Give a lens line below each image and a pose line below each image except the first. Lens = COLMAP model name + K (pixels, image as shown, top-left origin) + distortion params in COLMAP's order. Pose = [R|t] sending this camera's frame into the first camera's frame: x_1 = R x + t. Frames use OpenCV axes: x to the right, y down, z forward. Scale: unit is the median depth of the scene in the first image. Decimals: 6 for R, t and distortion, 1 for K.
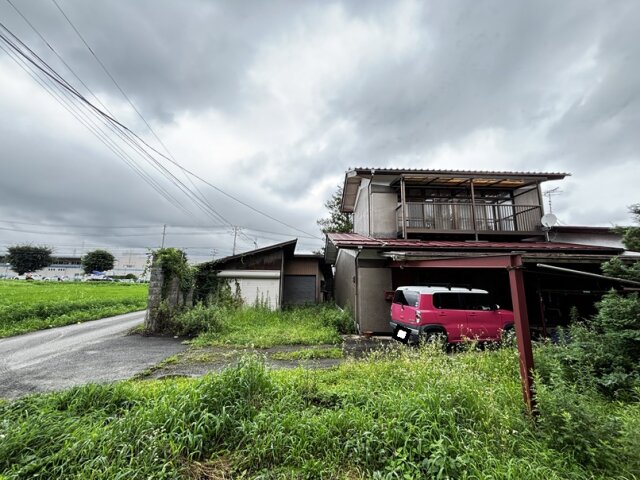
lens RADIAL K [[258.7, 0, 320.0], [0, 258.7, 240.0], [0, 0, 1]] dist [0.000962, -0.000158]
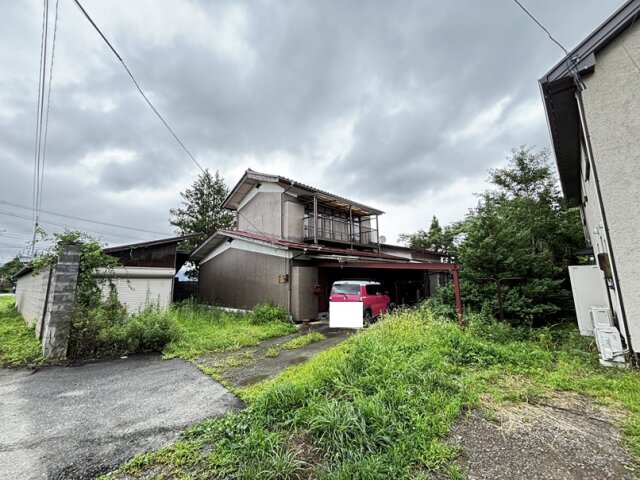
lens RADIAL K [[253.6, 0, 319.2], [0, 253.6, 239.0], [0, 0, 1]] dist [-0.001023, -0.000675]
pose [[0.720165, 0.091092, 0.687797, -0.450187], [-0.090972, 0.995183, -0.036548, 0.013162], [-0.687813, -0.036250, 0.724982, 0.088166]]
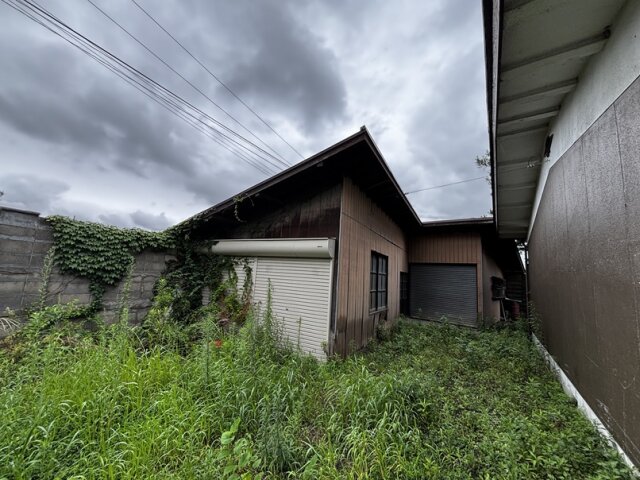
lens RADIAL K [[256.7, 0, 319.9], [0, 256.7, 238.8], [0, 0, 1]] dist [-0.001234, -0.000626]
pose [[0.812857, -0.046750, -0.580584, 0.046532], [0.050514, 0.998676, -0.009693, 0.141830], [0.580269, -0.021448, 0.814143, 0.797402]]
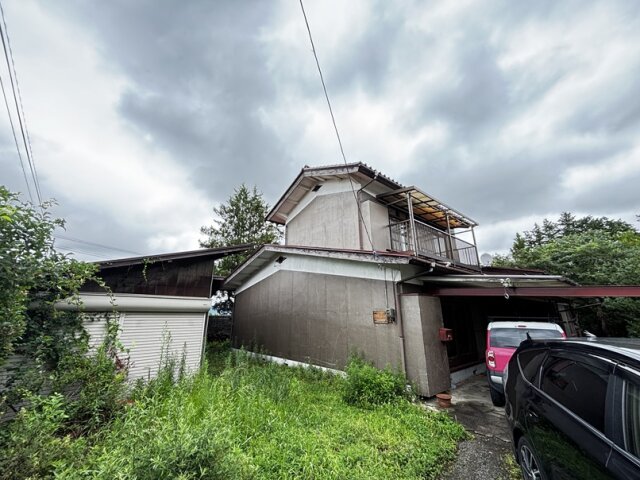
lens RADIAL K [[256.7, 0, 319.9], [0, 256.7, 238.8], [0, 0, 1]] dist [-0.001234, -0.000626]
pose [[0.774341, 0.163731, 0.611219, -0.372682], [-0.088142, 0.984436, -0.152041, 0.067561], [-0.626600, 0.063858, 0.776721, 0.491155]]
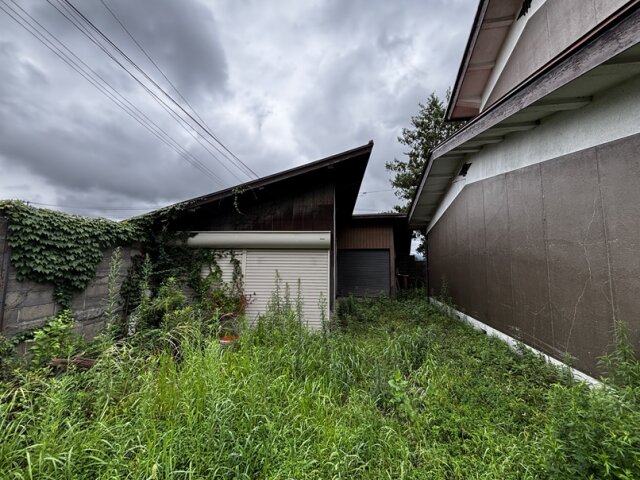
lens RADIAL K [[256.7, 0, 319.9], [0, 256.7, 238.8], [0, 0, 1]] dist [-0.001234, -0.000626]
pose [[0.980461, -0.025378, -0.195072, -0.104390], [0.038498, 0.997222, 0.063765, 0.120557], [0.192912, -0.070029, 0.978714, 0.677869]]
